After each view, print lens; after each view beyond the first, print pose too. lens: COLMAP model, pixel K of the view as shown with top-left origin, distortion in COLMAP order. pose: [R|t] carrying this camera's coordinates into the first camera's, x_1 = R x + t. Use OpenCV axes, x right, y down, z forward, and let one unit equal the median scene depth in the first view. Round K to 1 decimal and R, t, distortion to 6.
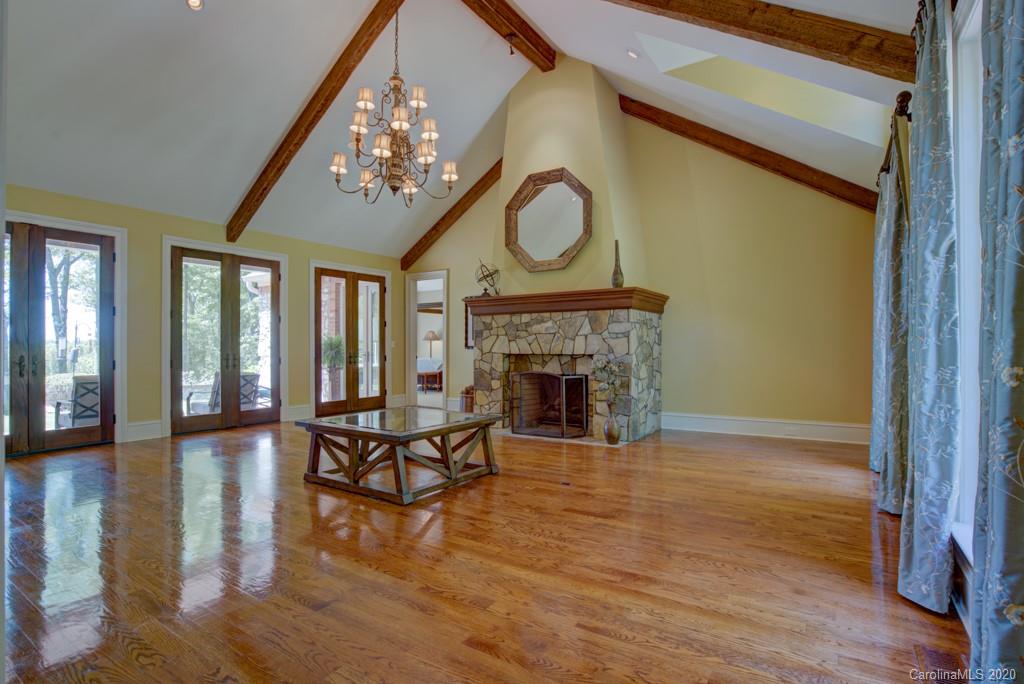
lens RADIAL K [[489.1, 0, 532.3], [0, 489.1, 341.5], [0, 0, 1]] dist [-0.035342, 0.009198]
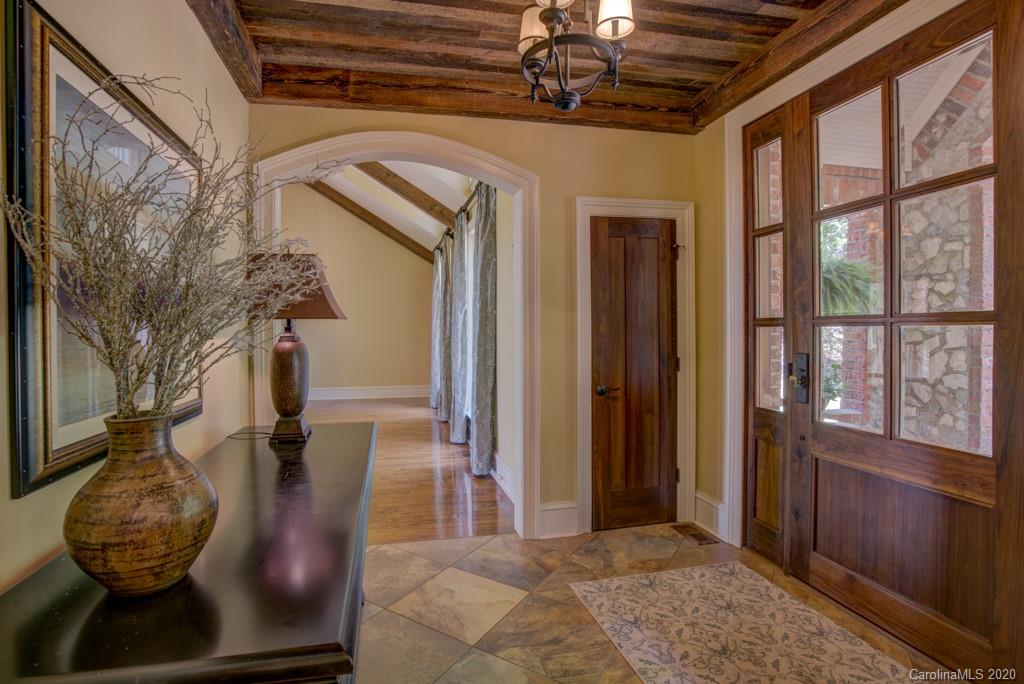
lens RADIAL K [[489.1, 0, 511.5], [0, 489.1, 335.7], [0, 0, 1]] dist [-0.035342, 0.009198]
pose [[0.680906, -0.012424, 0.732265, -0.432797], [-0.002047, 0.999820, 0.018867, -0.046824], [-0.732368, -0.014346, 0.680758, -0.477888]]
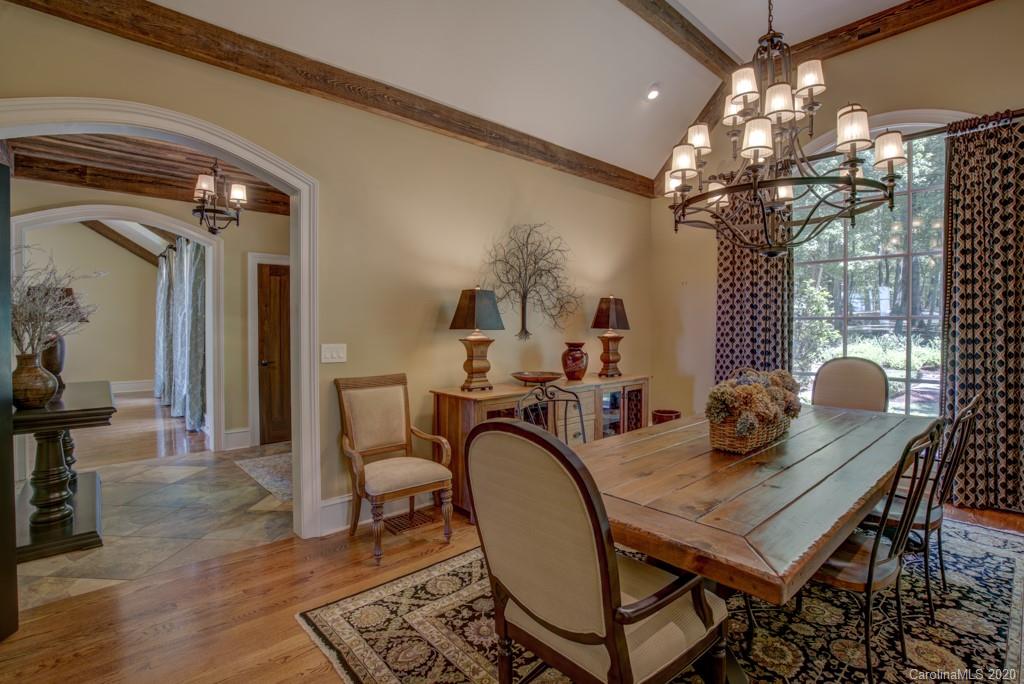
lens RADIAL K [[489.1, 0, 515.4], [0, 489.1, 335.1], [0, 0, 1]] dist [-0.035342, 0.009198]
pose [[0.274558, -0.013241, 0.961479, -0.807762], [-0.008599, 0.999831, 0.016225, -0.050805], [-0.961532, -0.012722, 0.274398, -1.000877]]
